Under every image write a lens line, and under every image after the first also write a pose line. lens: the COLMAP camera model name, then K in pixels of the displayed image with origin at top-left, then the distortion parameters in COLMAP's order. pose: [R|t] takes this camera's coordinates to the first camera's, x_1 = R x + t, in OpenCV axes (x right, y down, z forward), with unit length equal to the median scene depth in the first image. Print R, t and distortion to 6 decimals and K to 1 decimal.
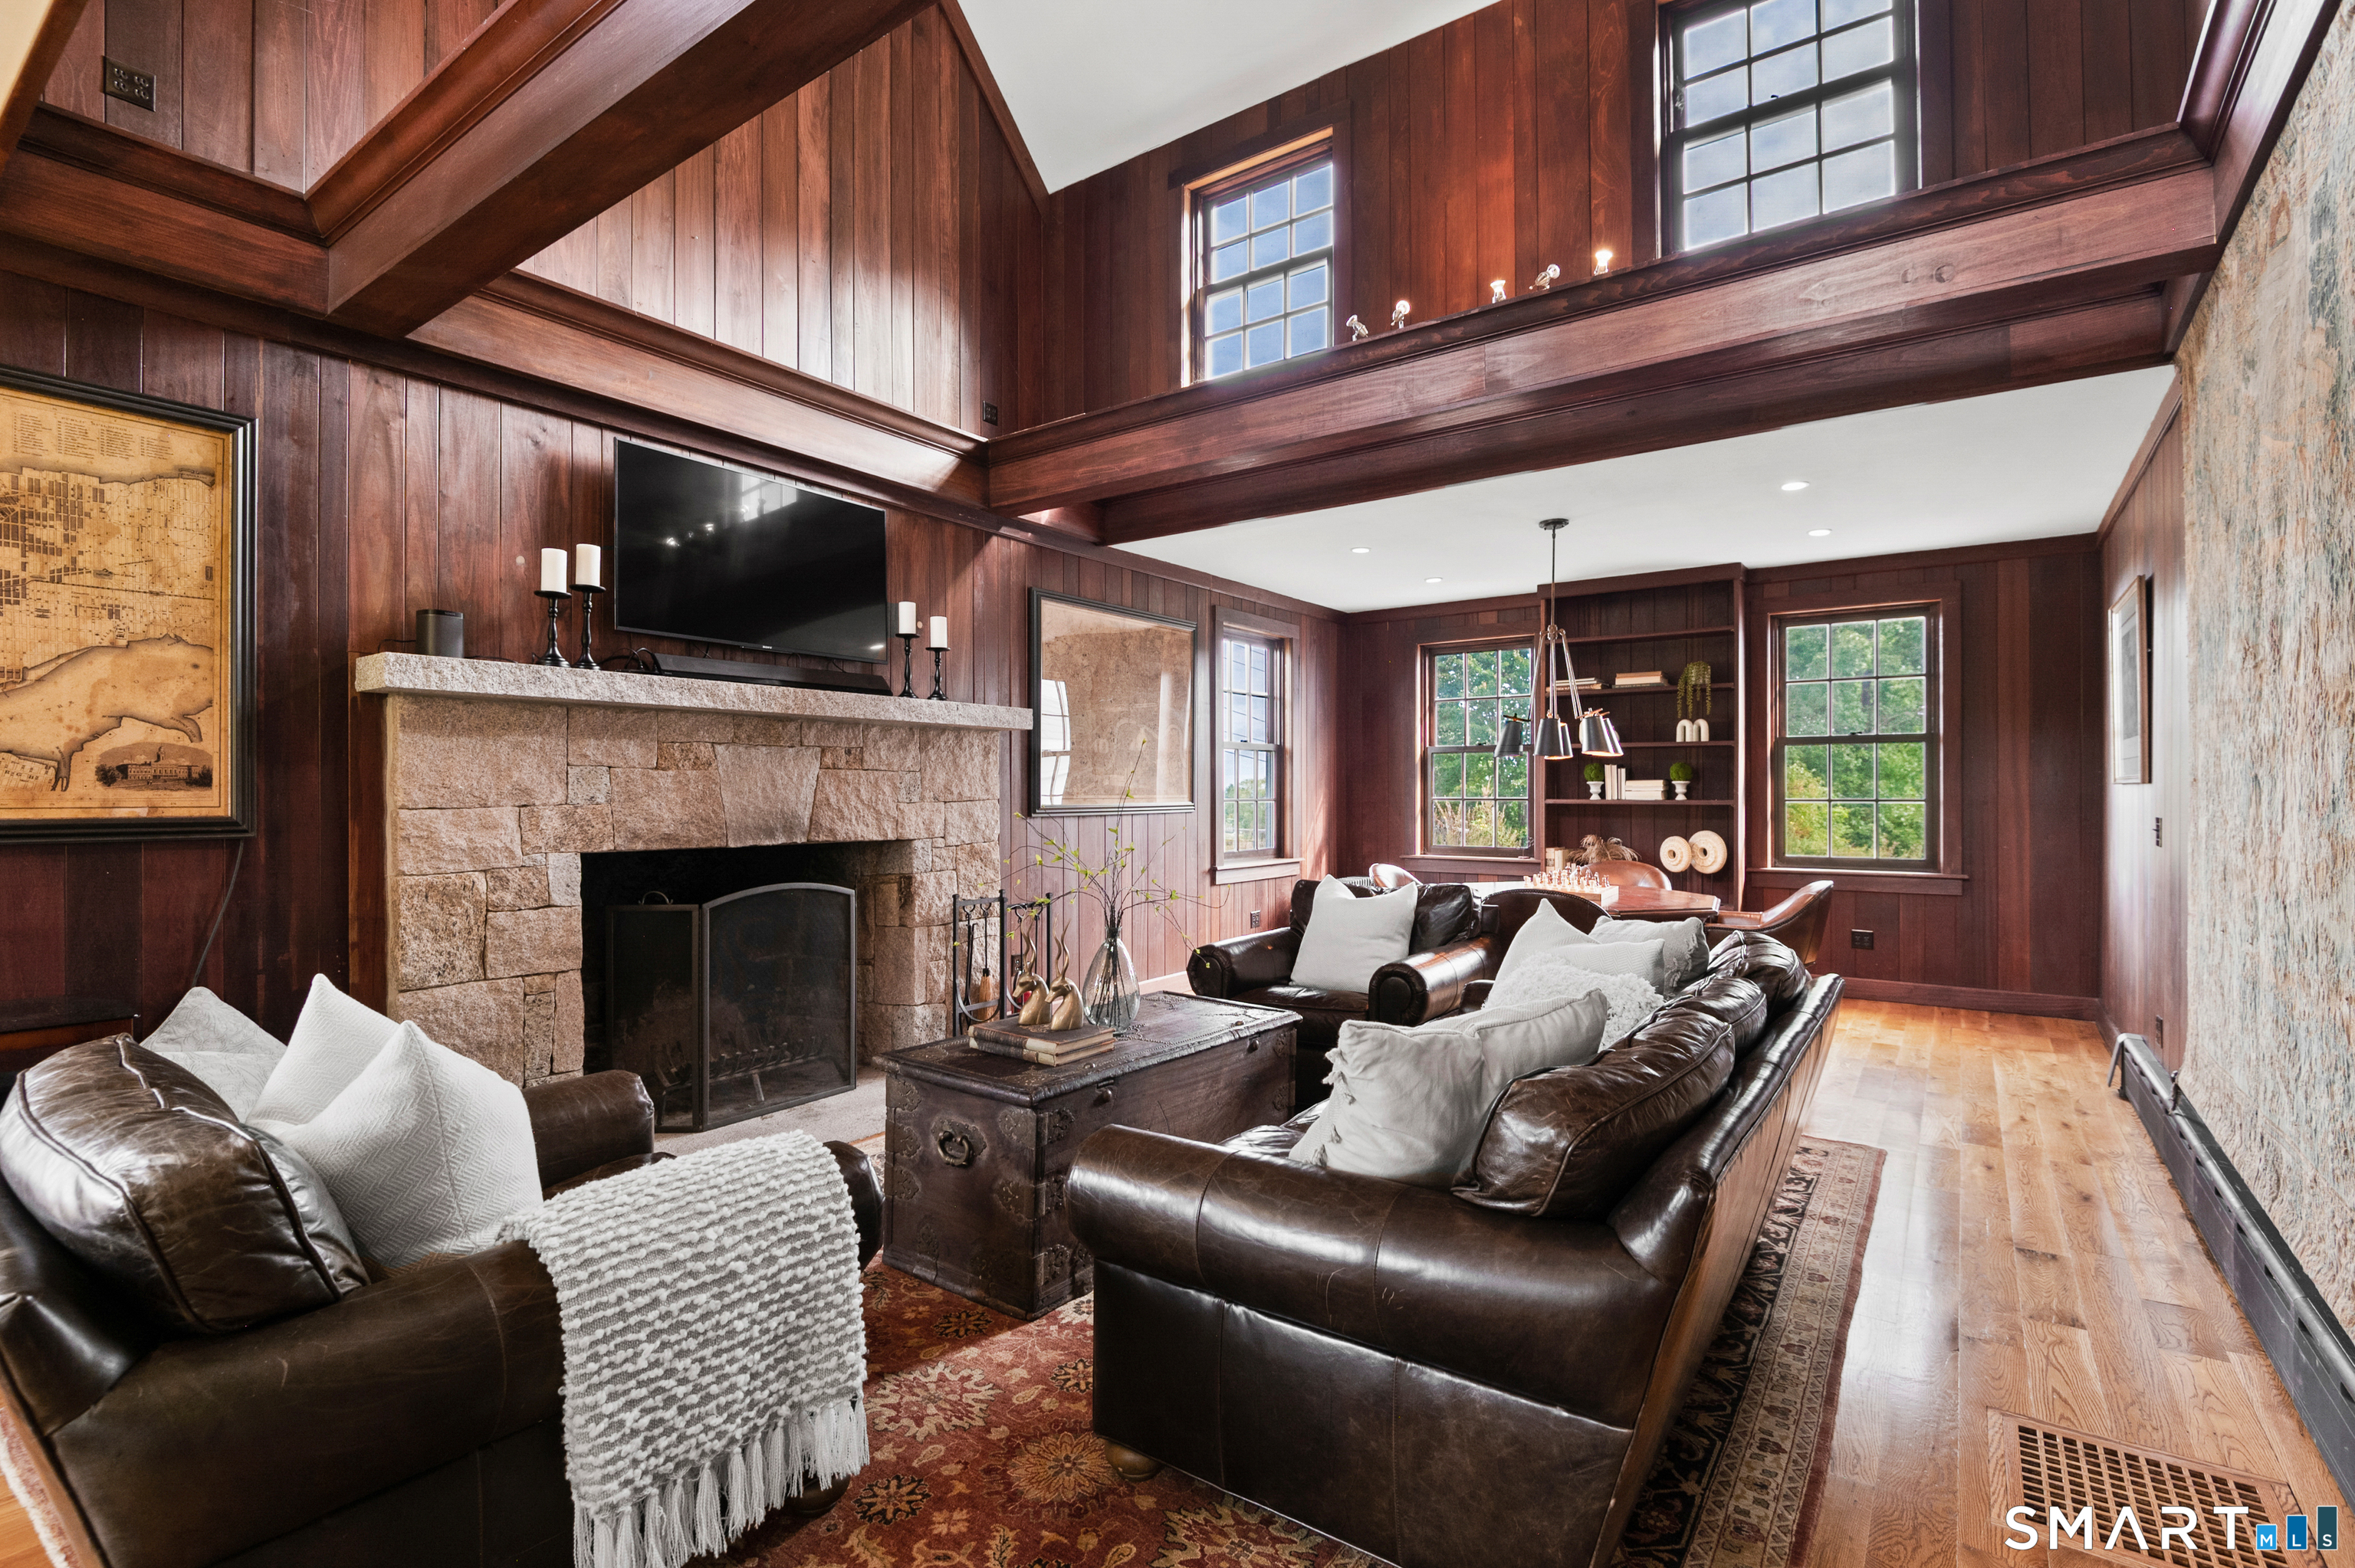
lens RADIAL K [[1088.5, 0, 1164.0], [0, 1088.5, 785.2], [0, 0, 1]] dist [0.010976, -0.000417]
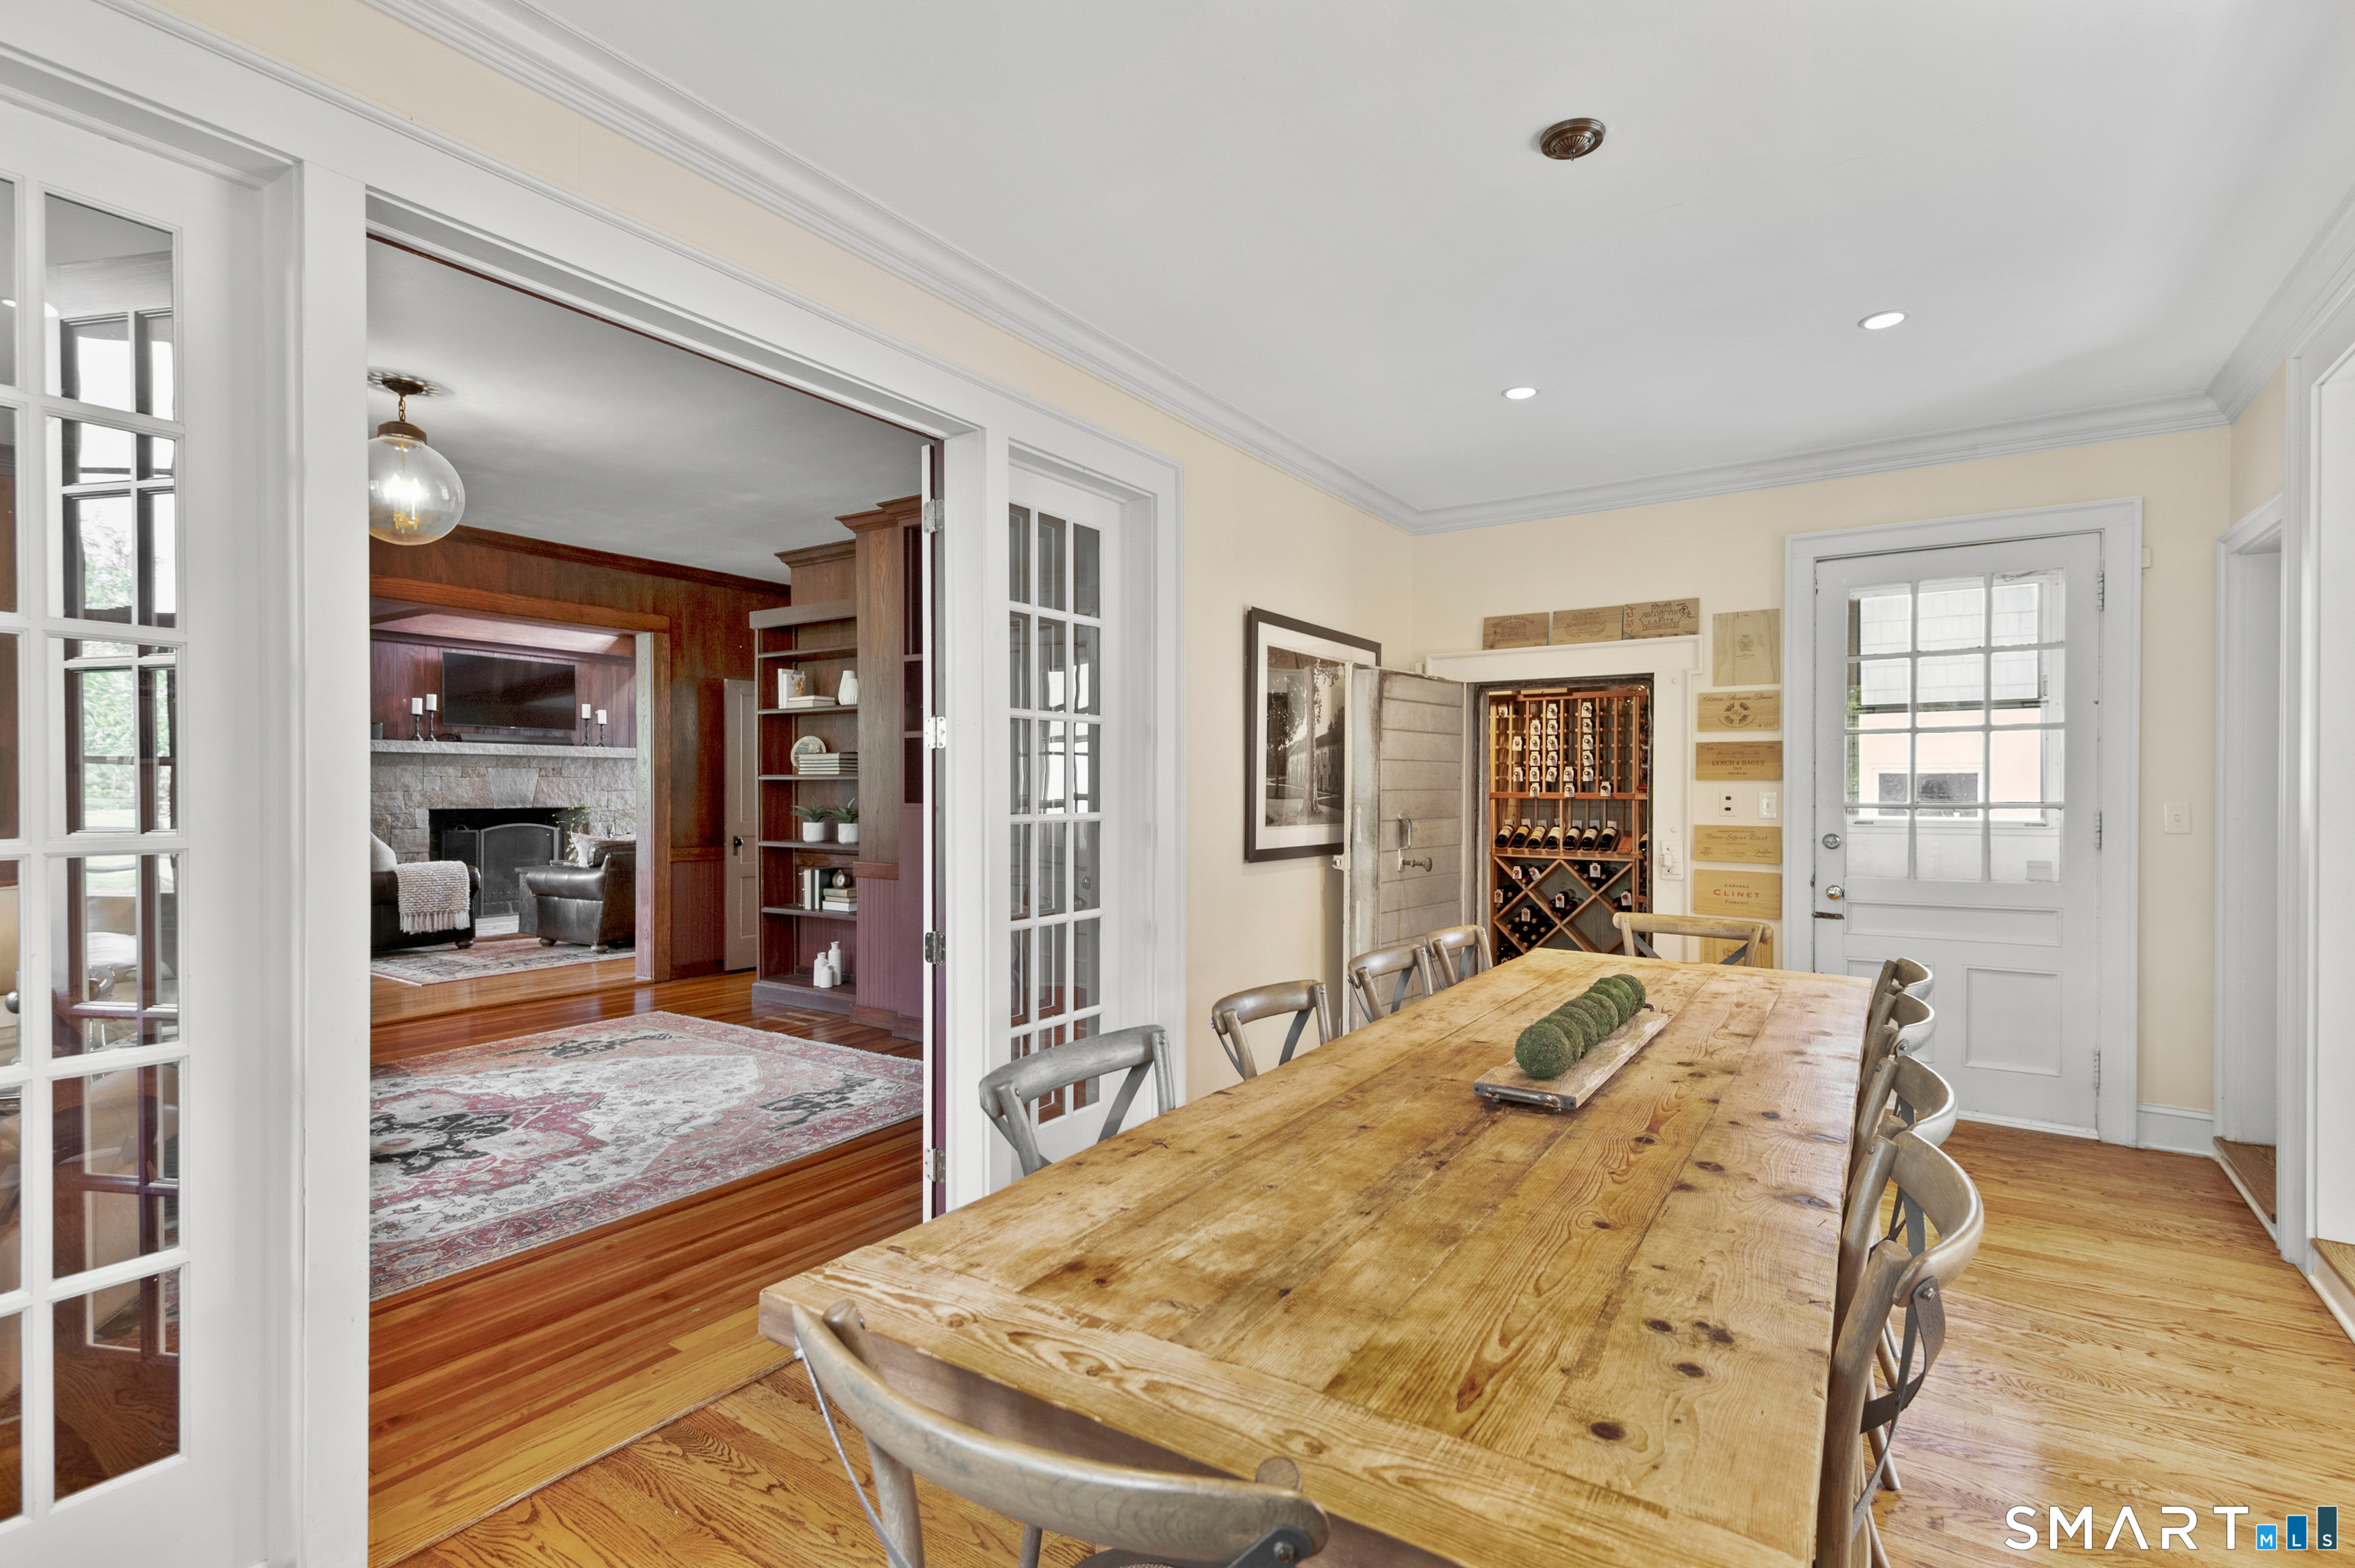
lens RADIAL K [[1088.5, 0, 1194.4], [0, 1088.5, 791.3], [0, 0, 1]] dist [0.010976, -0.000417]
pose [[0.998042, 0.007445, 0.062100, 1.110489], [-0.008228, 0.999890, 0.012356, -0.028622], [-0.062001, -0.012843, 0.997993, -1.699549]]
